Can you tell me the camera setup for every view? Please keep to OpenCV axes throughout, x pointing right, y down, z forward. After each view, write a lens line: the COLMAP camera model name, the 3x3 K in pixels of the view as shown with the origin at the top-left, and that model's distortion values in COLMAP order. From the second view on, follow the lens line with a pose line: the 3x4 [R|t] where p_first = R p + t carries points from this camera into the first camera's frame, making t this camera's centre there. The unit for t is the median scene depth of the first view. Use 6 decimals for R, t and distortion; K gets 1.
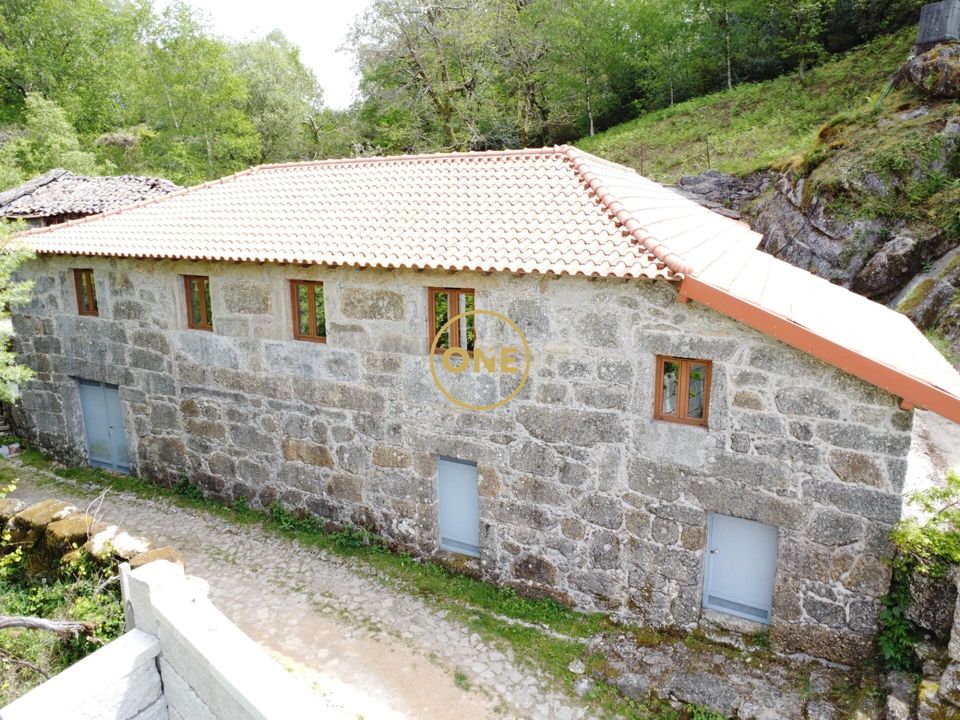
lens RADIAL K [[697.1, 0, 480.0], [0, 697.1, 360.0], [0, 0, 1]] dist [-0.026279, -0.001745]
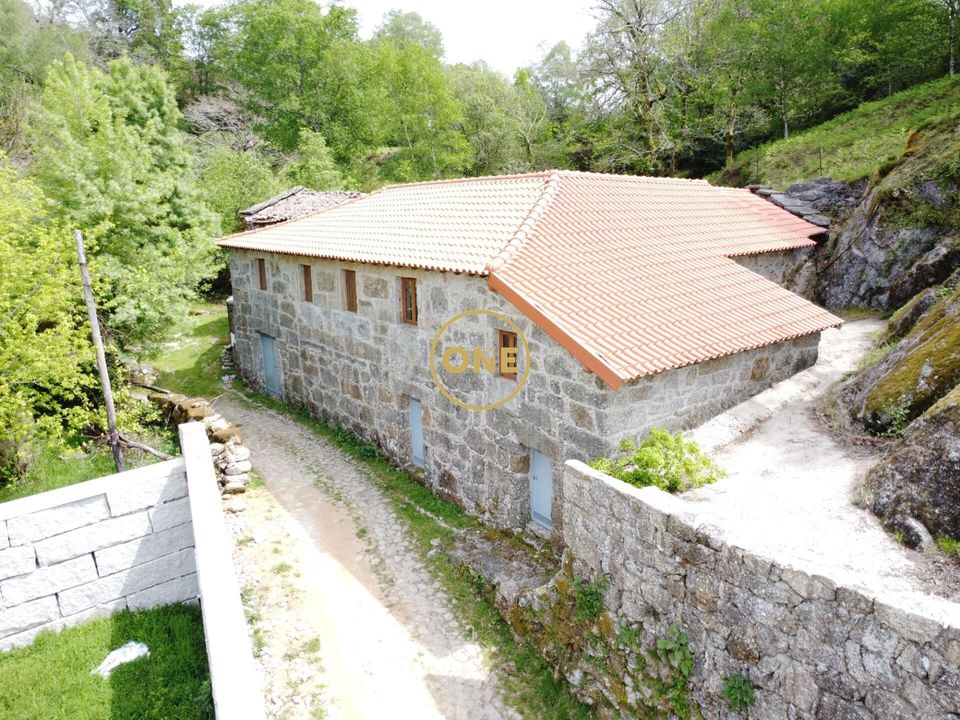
lens RADIAL K [[697.1, 0, 480.0], [0, 697.1, 360.0], [0, 0, 1]] dist [-0.026279, -0.001745]
pose [[0.908537, 0.082505, -0.409577, 0.605614], [-0.081540, 0.996472, 0.019856, 0.022866], [0.409771, 0.015357, 0.912059, -0.223034]]
